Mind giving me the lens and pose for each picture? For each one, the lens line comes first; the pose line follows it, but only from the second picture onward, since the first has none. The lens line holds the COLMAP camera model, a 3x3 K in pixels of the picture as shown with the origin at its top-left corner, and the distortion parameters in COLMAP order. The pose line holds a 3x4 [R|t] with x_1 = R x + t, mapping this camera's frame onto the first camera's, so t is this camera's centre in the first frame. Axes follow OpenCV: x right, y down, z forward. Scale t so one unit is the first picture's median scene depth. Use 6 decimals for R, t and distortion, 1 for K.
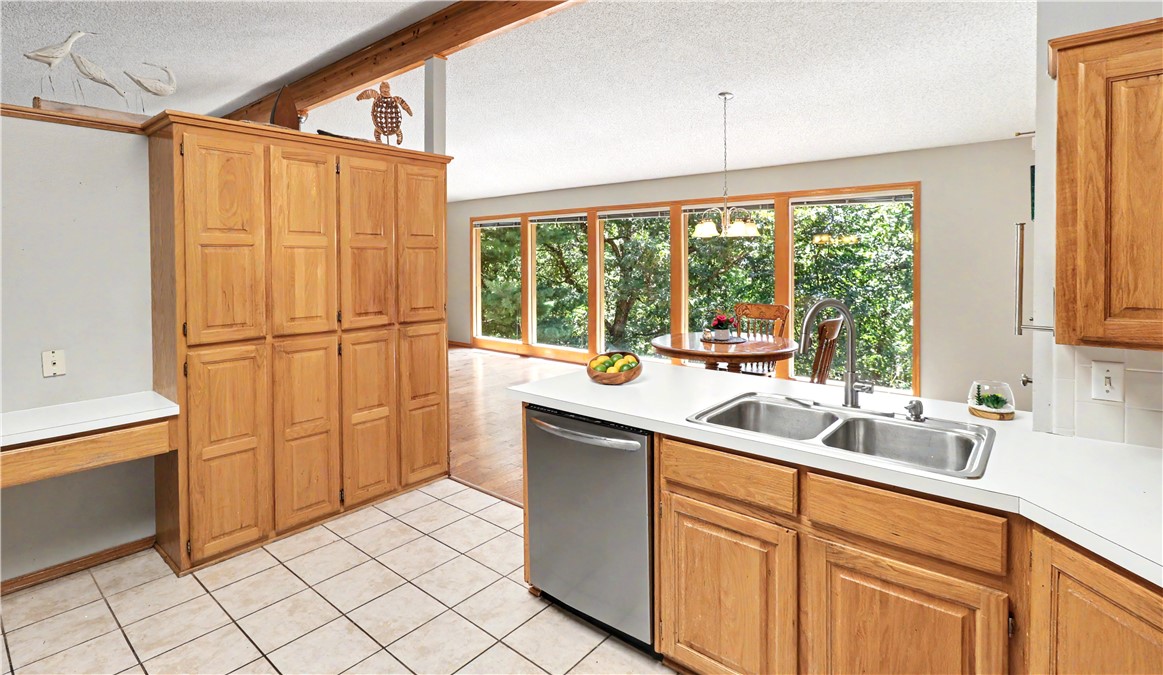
lens RADIAL K [[558.2, 0, 580.5], [0, 558.2, 268.5], [0, 0, 1]] dist [0.000603, 0.000288]
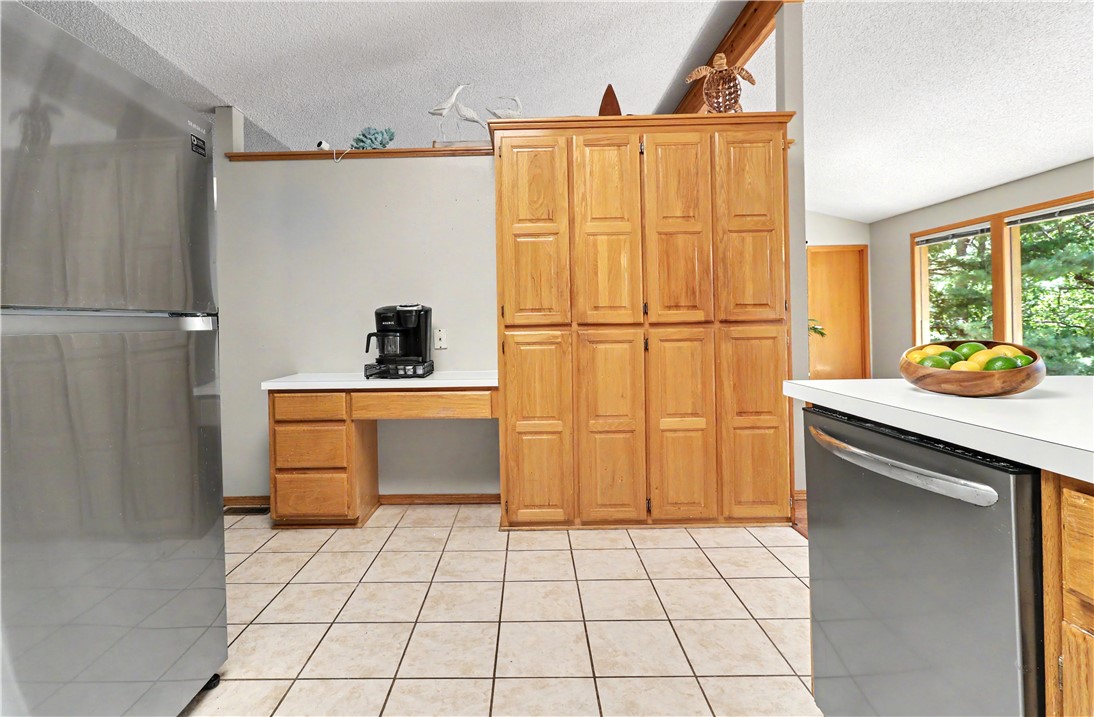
lens RADIAL K [[536.6, 0, 520.1], [0, 536.6, 320.8], [0, 0, 1]] dist [-0.028438, 0.019811]
pose [[0.623827, -0.014291, -0.781432, 0.131044], [0.003665, 0.999875, -0.015360, 0.123811], [0.781554, 0.006717, 0.623802, 0.303642]]
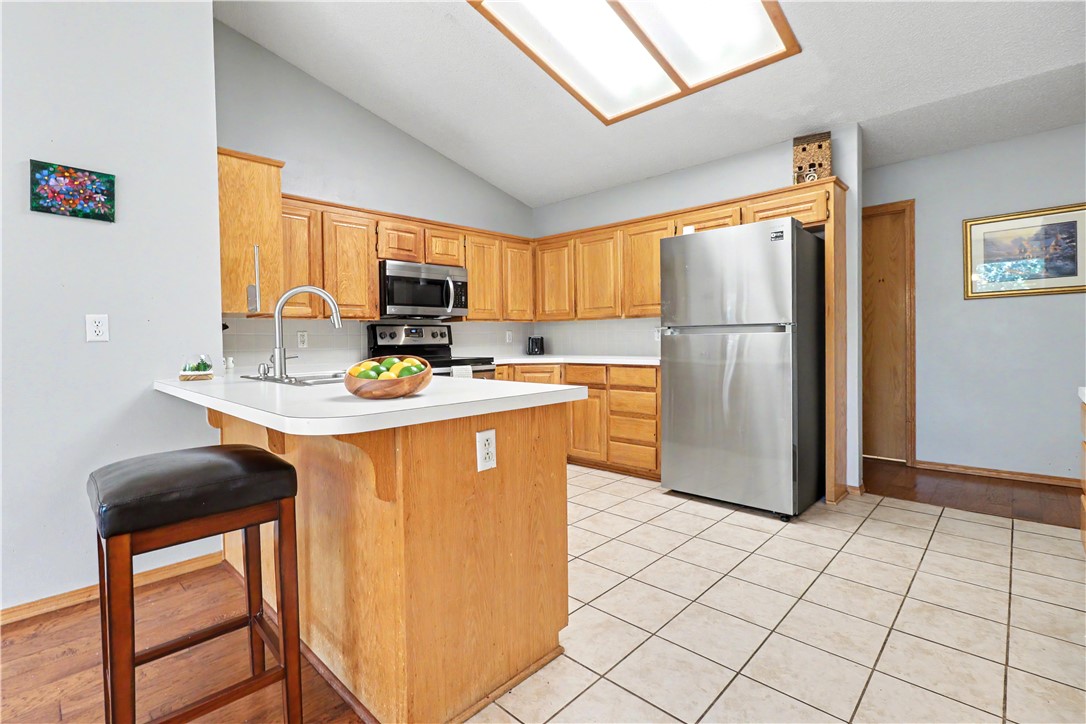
lens RADIAL K [[501.1, 0, 538.6], [0, 501.1, 345.8], [0, 0, 1]] dist [-0.016198, 0.014834]
pose [[-0.997064, 0.017998, 0.074433, -0.095856], [0.020493, 0.999248, 0.032904, 0.108981], [-0.073785, 0.034333, -0.996683, 1.362458]]
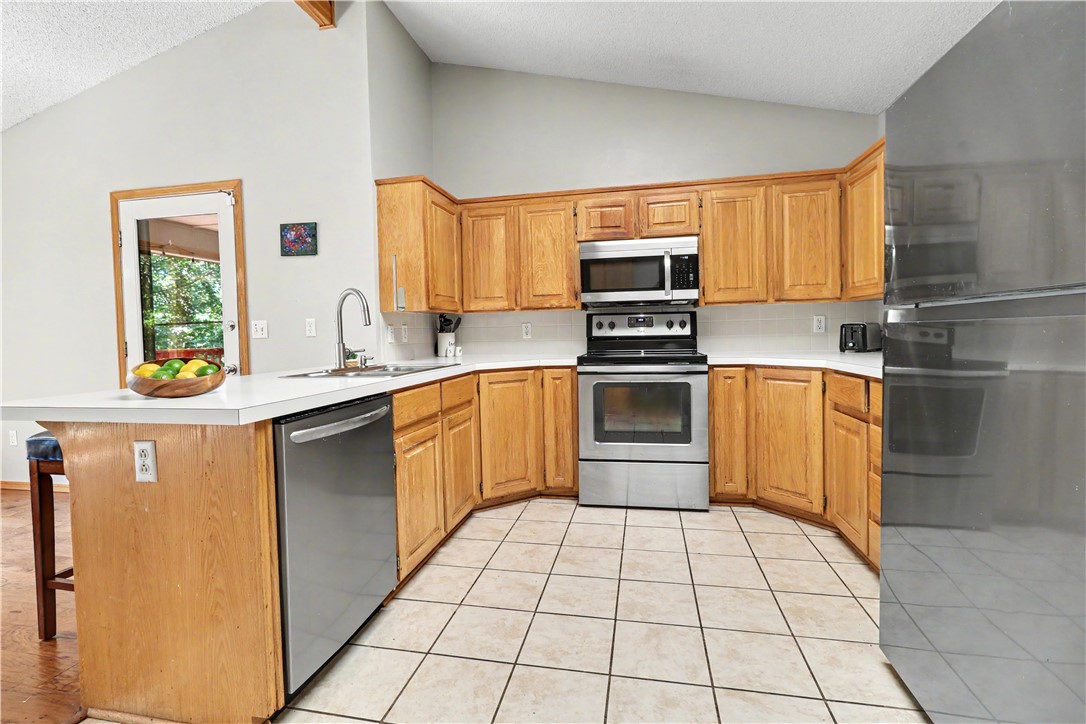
lens RADIAL K [[501.1, 0, 538.6], [0, 501.1, 345.8], [0, 0, 1]] dist [-0.016198, 0.014834]
pose [[-0.465194, -0.009297, 0.885160, -0.574813], [0.041389, 0.998623, 0.032241, 0.119197], [-0.884240, 0.051634, -0.464169, 0.779227]]
